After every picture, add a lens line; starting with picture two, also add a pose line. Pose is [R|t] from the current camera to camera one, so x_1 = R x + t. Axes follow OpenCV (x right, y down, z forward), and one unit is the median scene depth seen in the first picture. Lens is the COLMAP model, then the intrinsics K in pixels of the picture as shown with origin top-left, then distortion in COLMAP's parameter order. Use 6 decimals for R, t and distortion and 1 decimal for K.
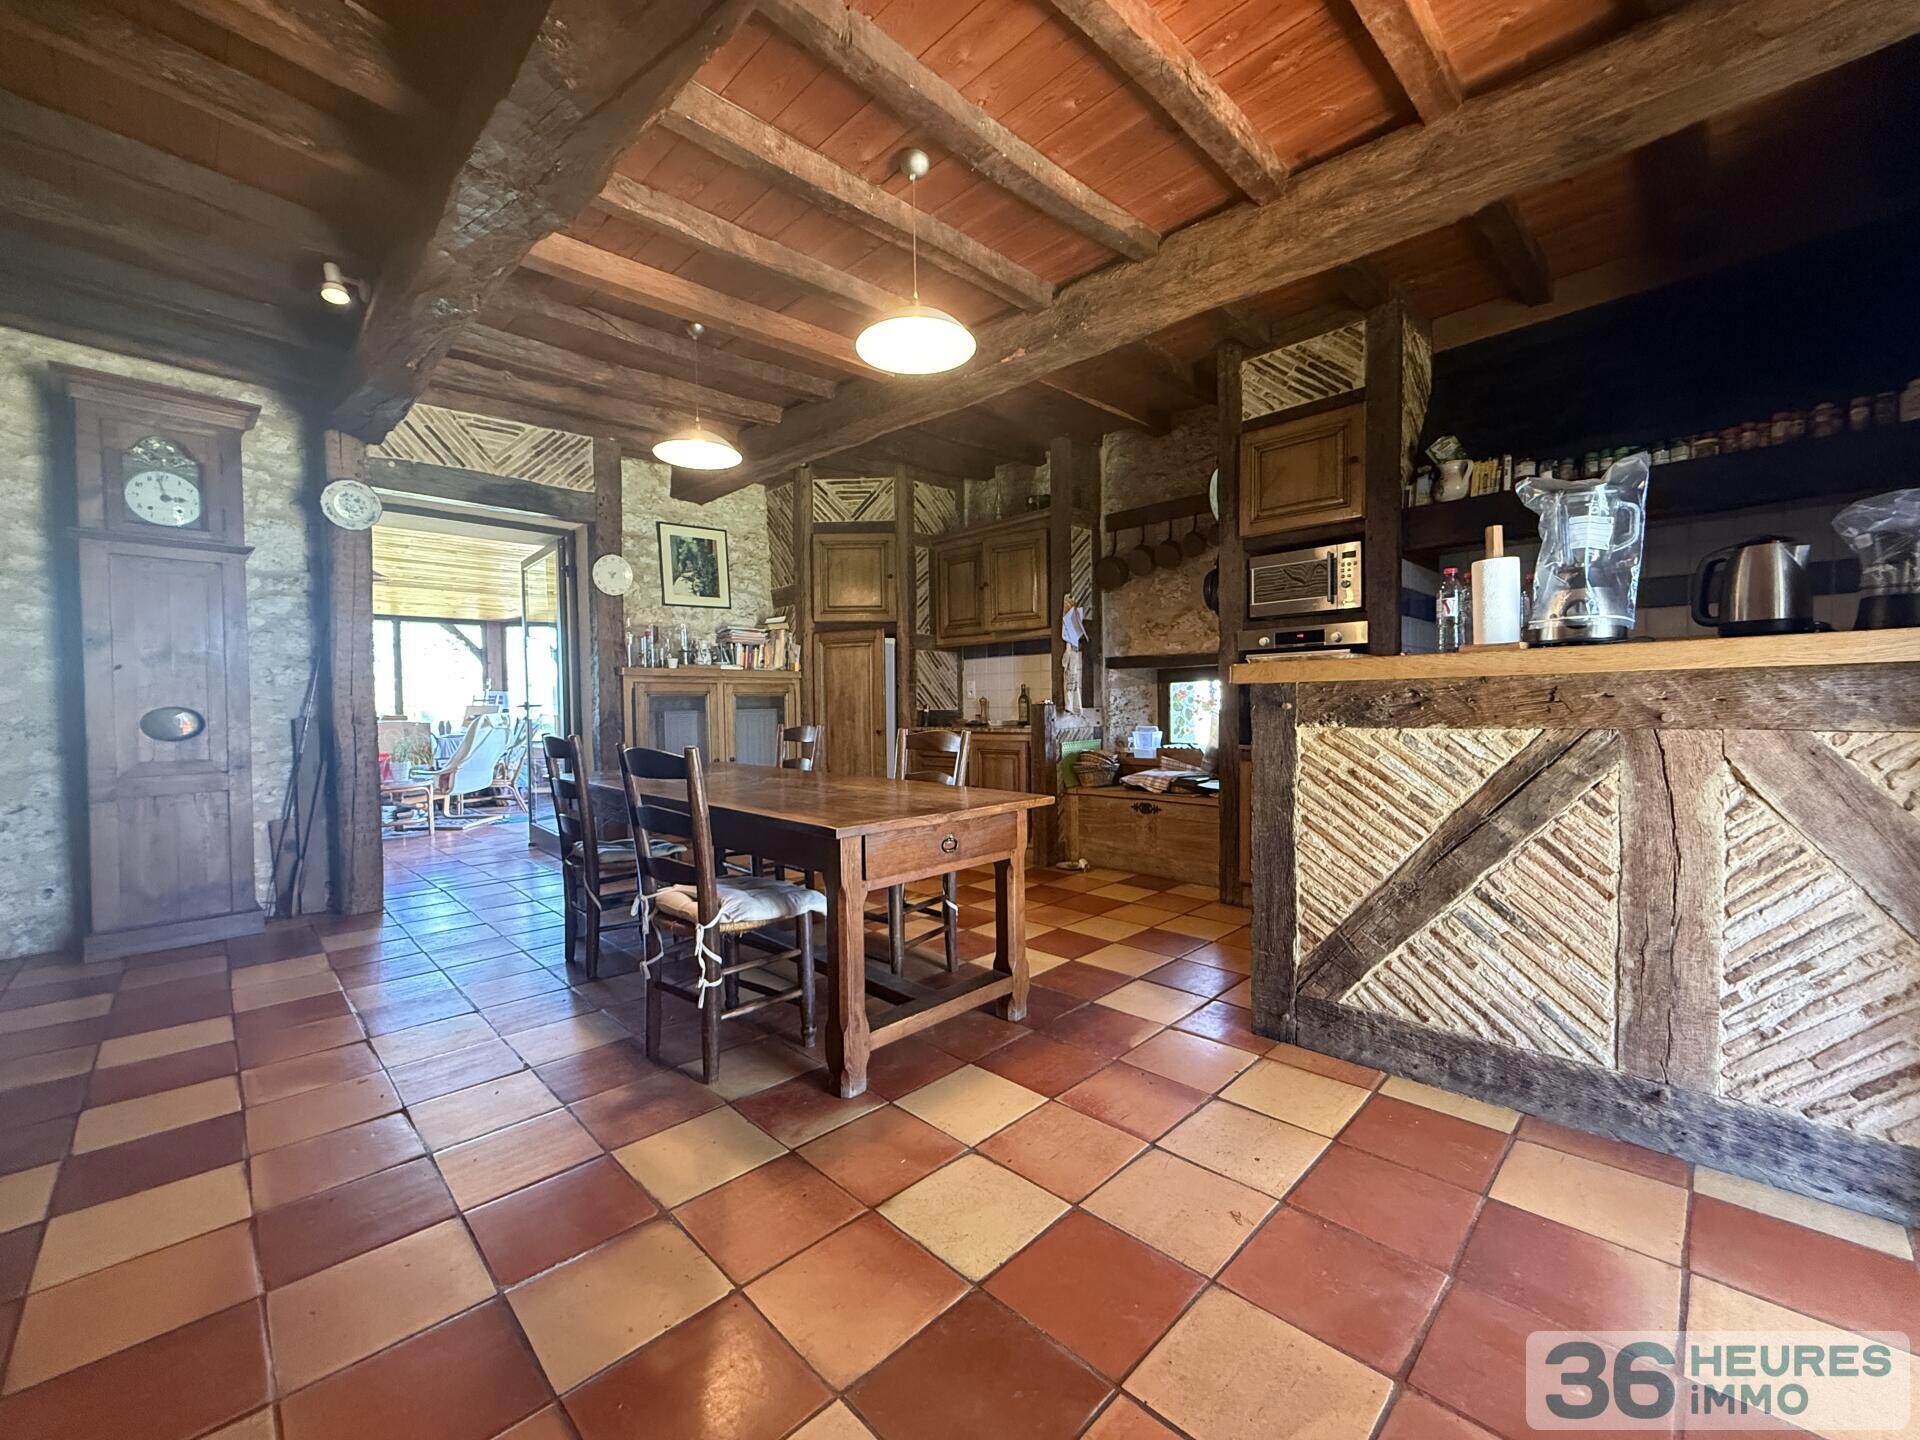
lens RADIAL K [[765.2, 0, 959.1], [0, 765.2, 721.2], [0, 0, 1]] dist [0.000730, -0.000079]
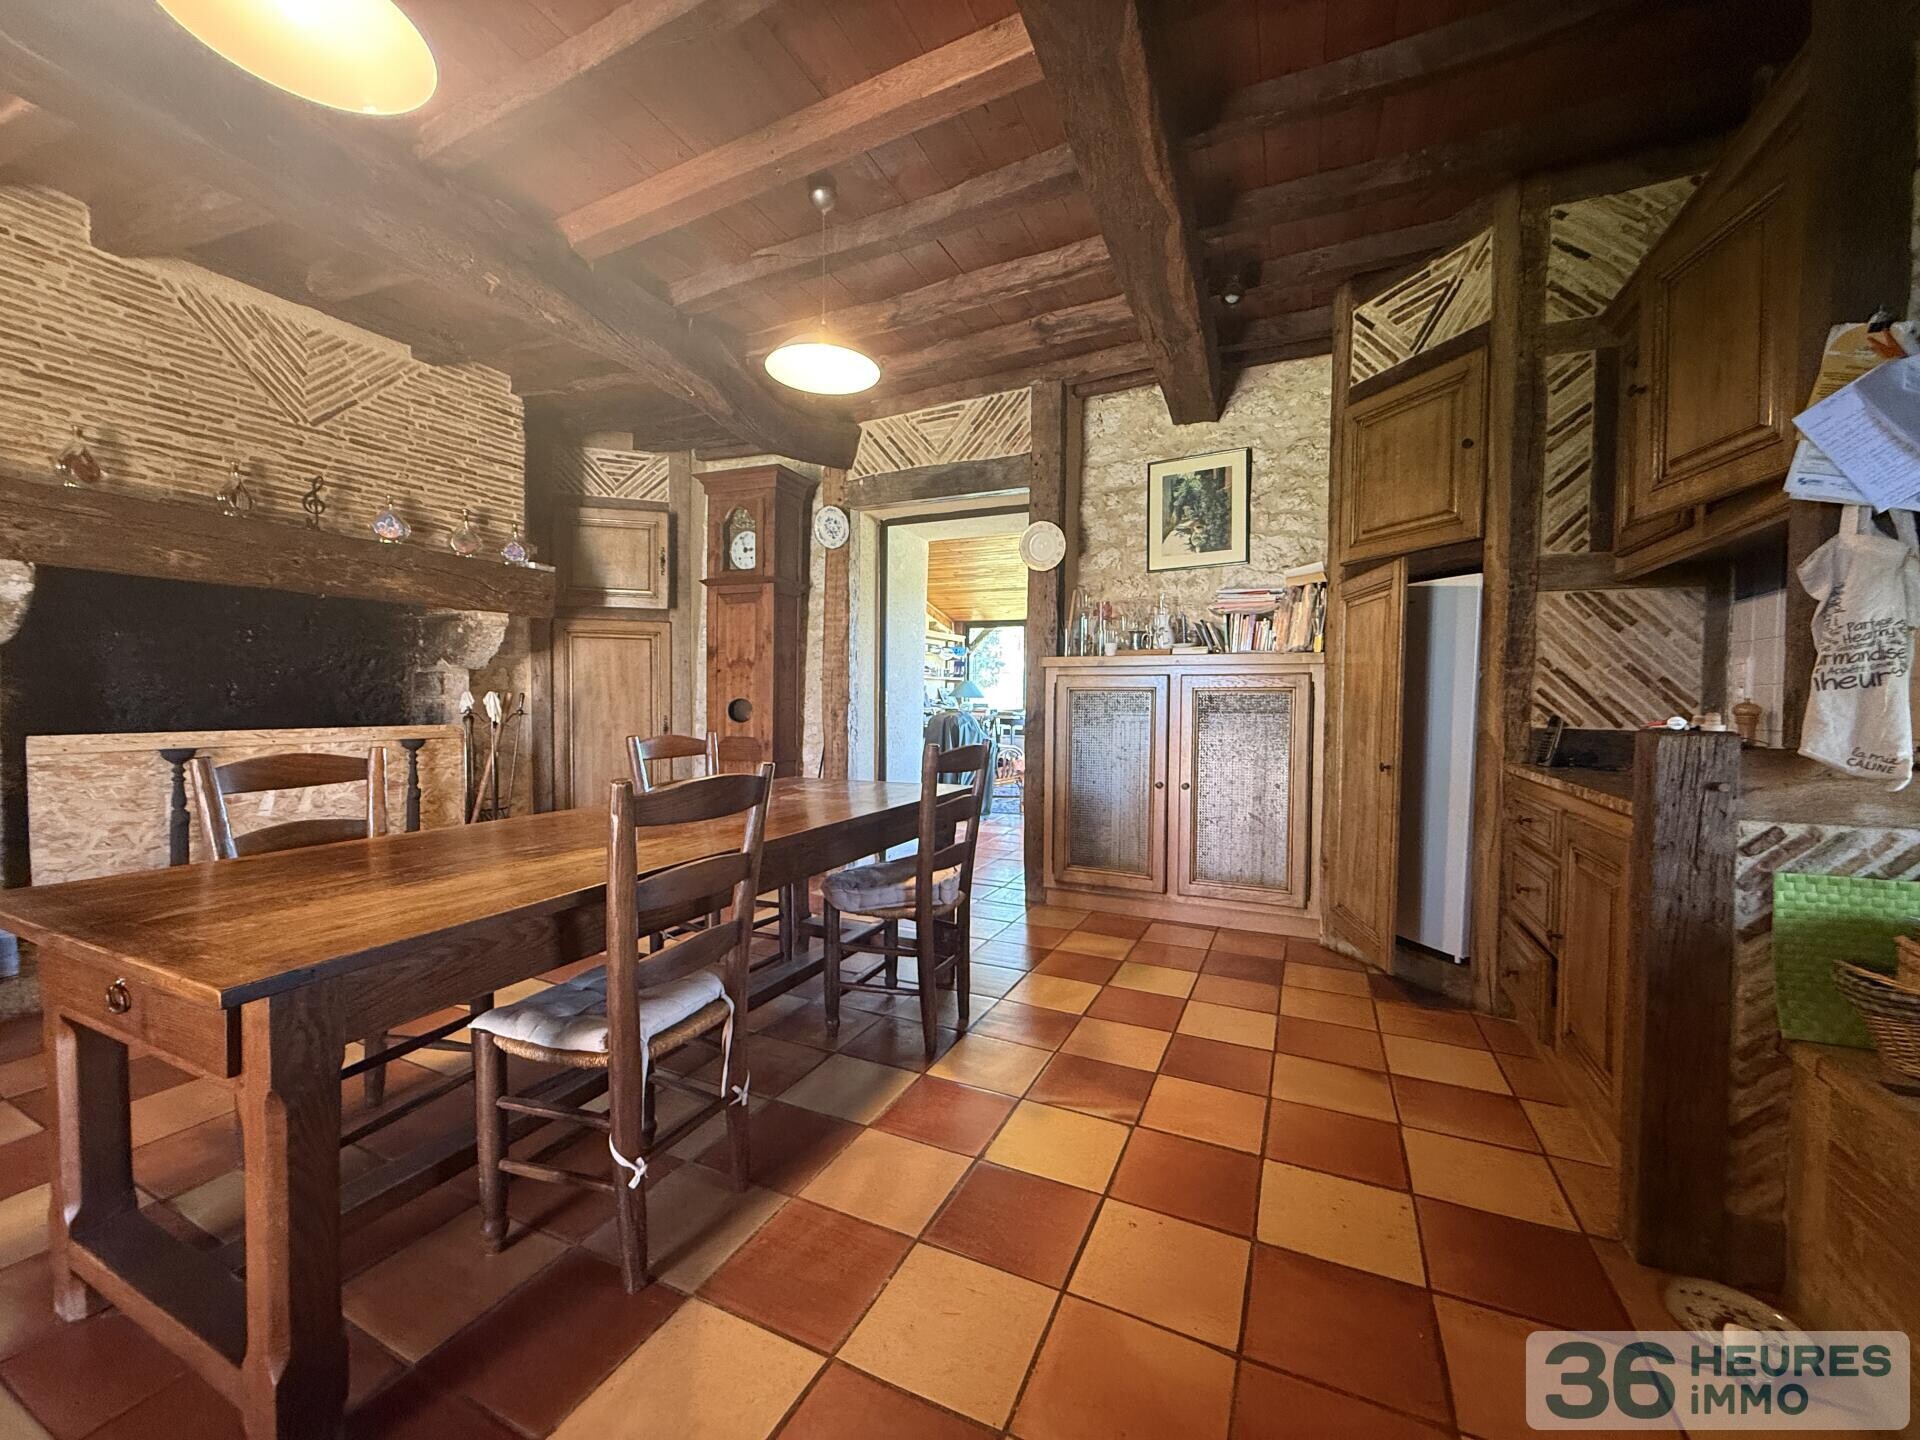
lens RADIAL K [[765.2, 0, 952.4], [0, 765.2, 722.7], [0, 0, 1]] dist [0.000730, -0.000079]
pose [[0.335691, 0.044527, -0.940919, 0.260185], [-0.032857, 0.998828, 0.035545, -0.022706], [0.941399, 0.018984, 0.336760, 0.545948]]
